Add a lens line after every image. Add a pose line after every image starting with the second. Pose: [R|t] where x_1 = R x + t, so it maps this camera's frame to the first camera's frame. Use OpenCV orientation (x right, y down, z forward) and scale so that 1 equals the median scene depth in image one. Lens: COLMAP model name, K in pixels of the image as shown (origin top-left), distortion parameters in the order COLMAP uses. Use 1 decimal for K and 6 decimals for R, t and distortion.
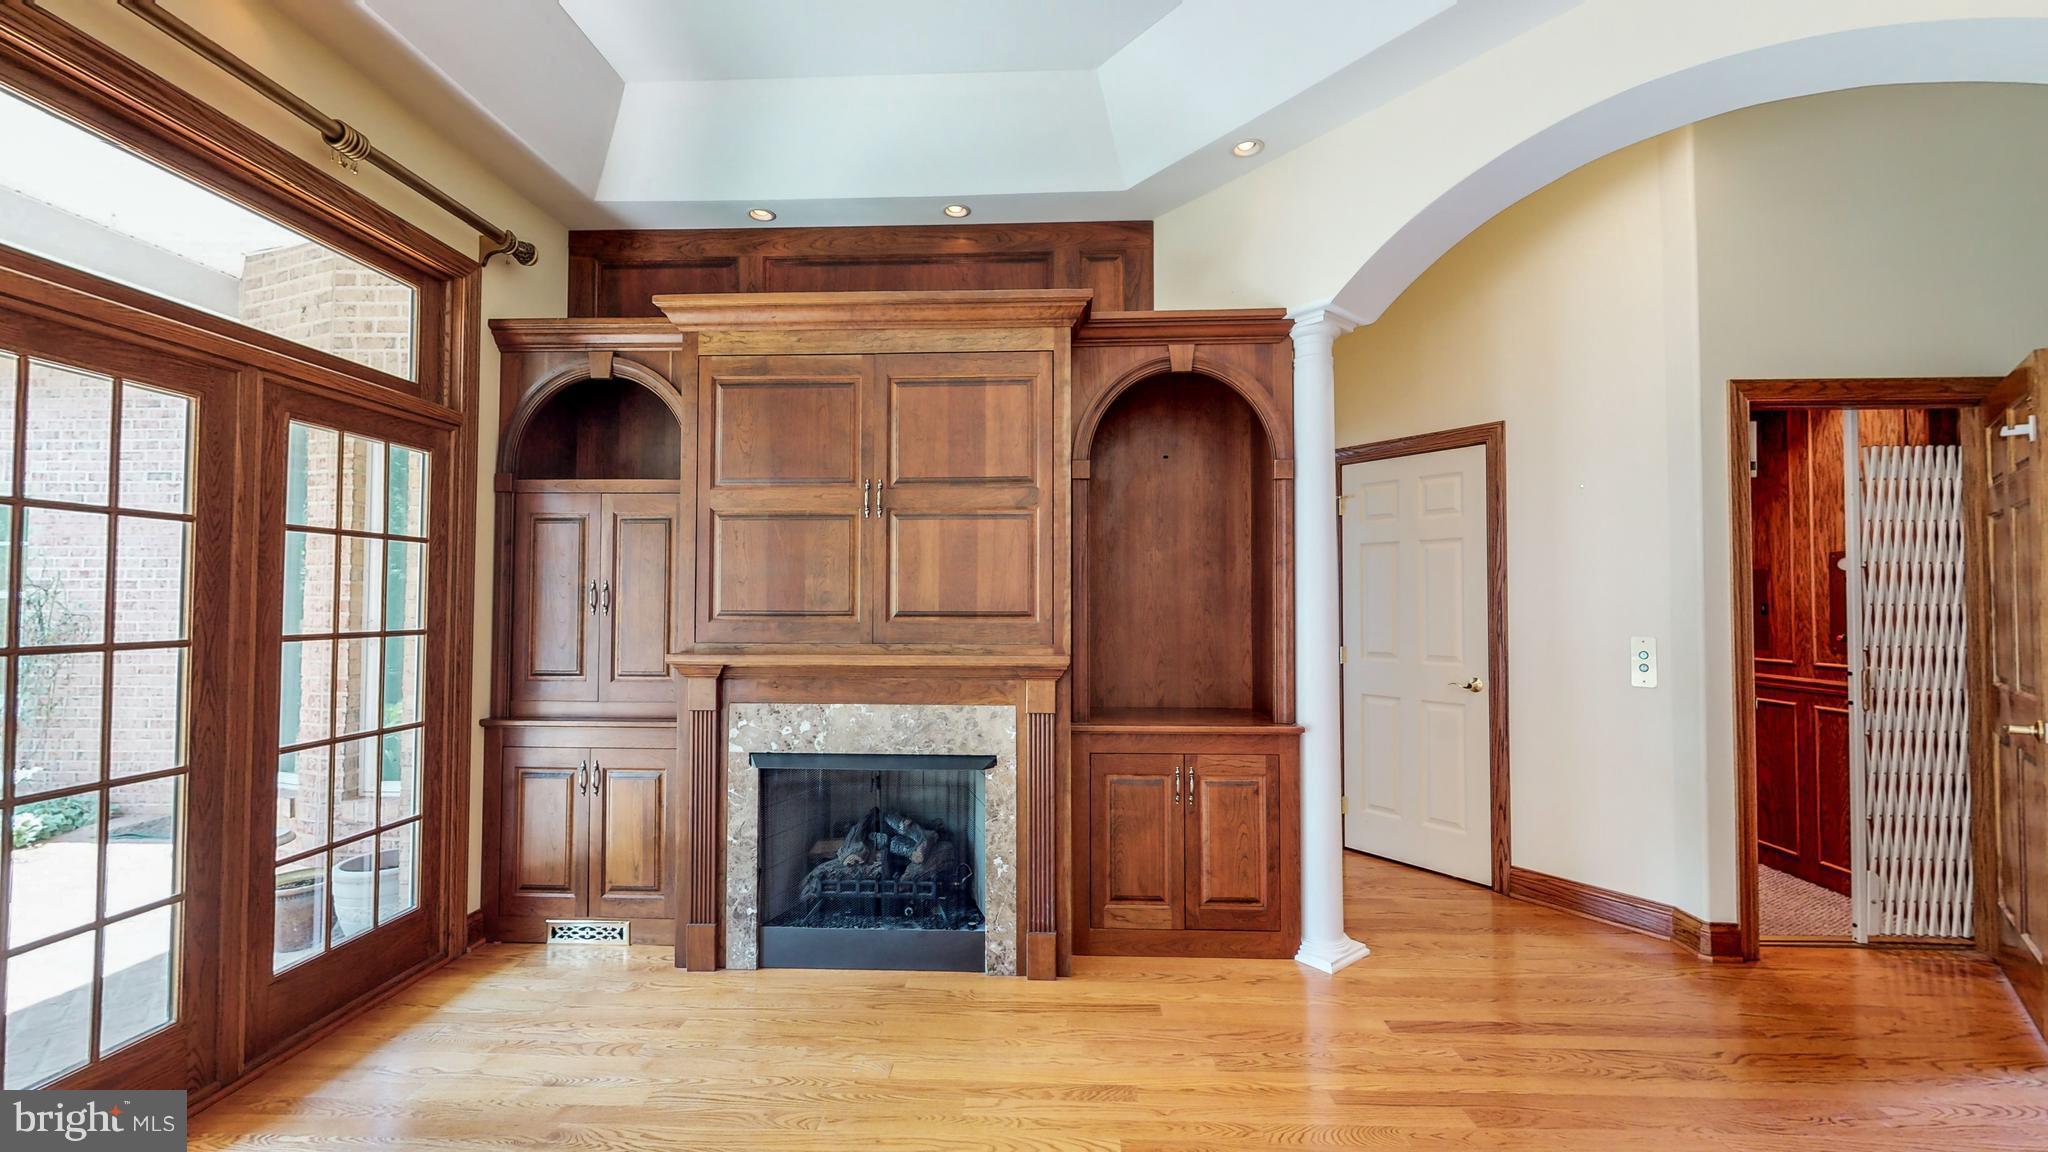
lens RADIAL K [[786.9, 0, 1028.3], [0, 786.9, 579.6], [0, 0, 1]] dist [-0.001414, 0.000480]
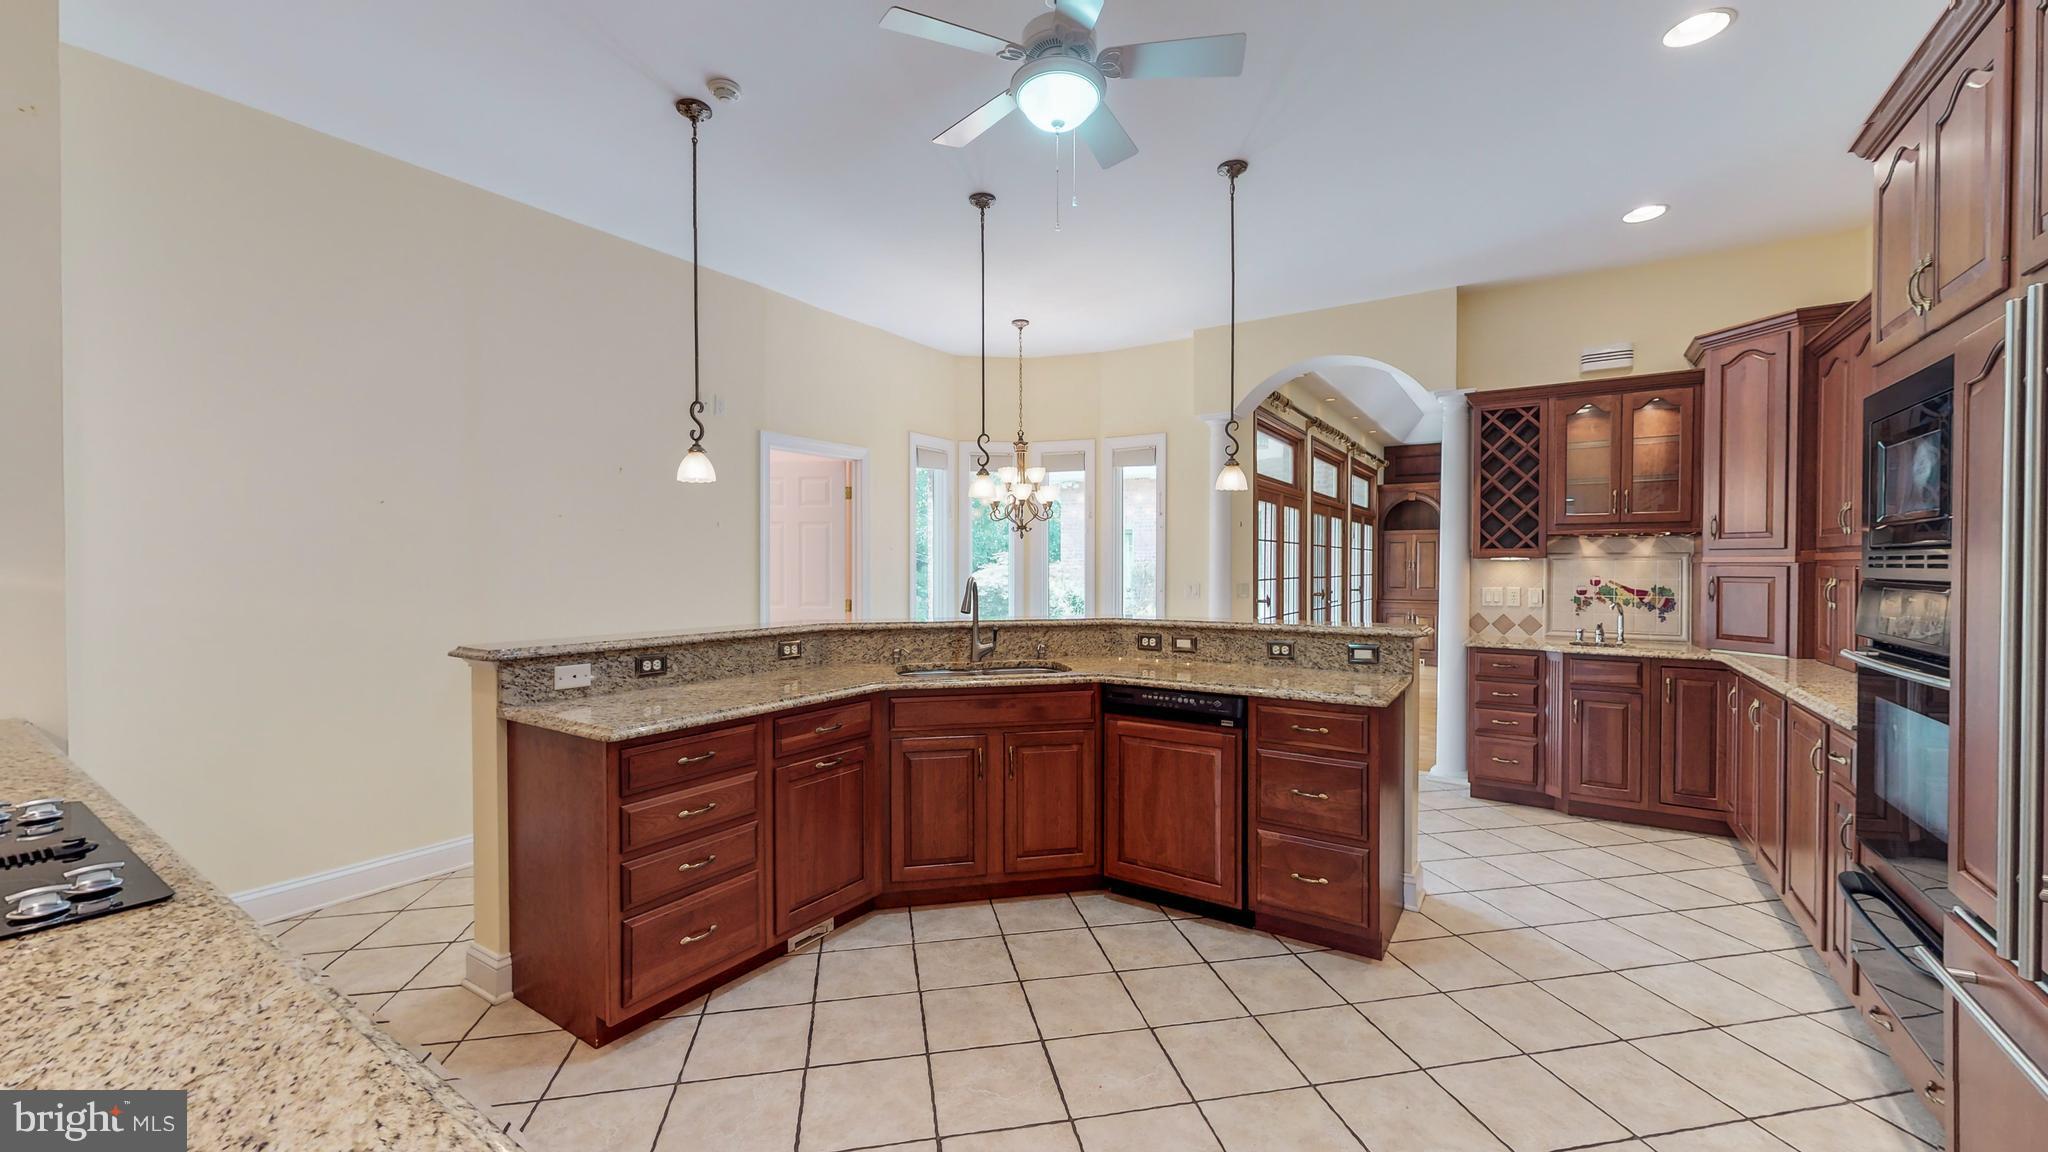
lens RADIAL K [[786.9, 0, 1023.2], [0, 786.9, 573.4], [0, 0, 1]] dist [-0.001414, 0.000480]
pose [[0.856353, 0.004782, -0.516368, -0.243028], [0.014170, 0.999363, 0.032754, -0.080937], [0.516196, -0.035366, 0.855740, -2.924329]]
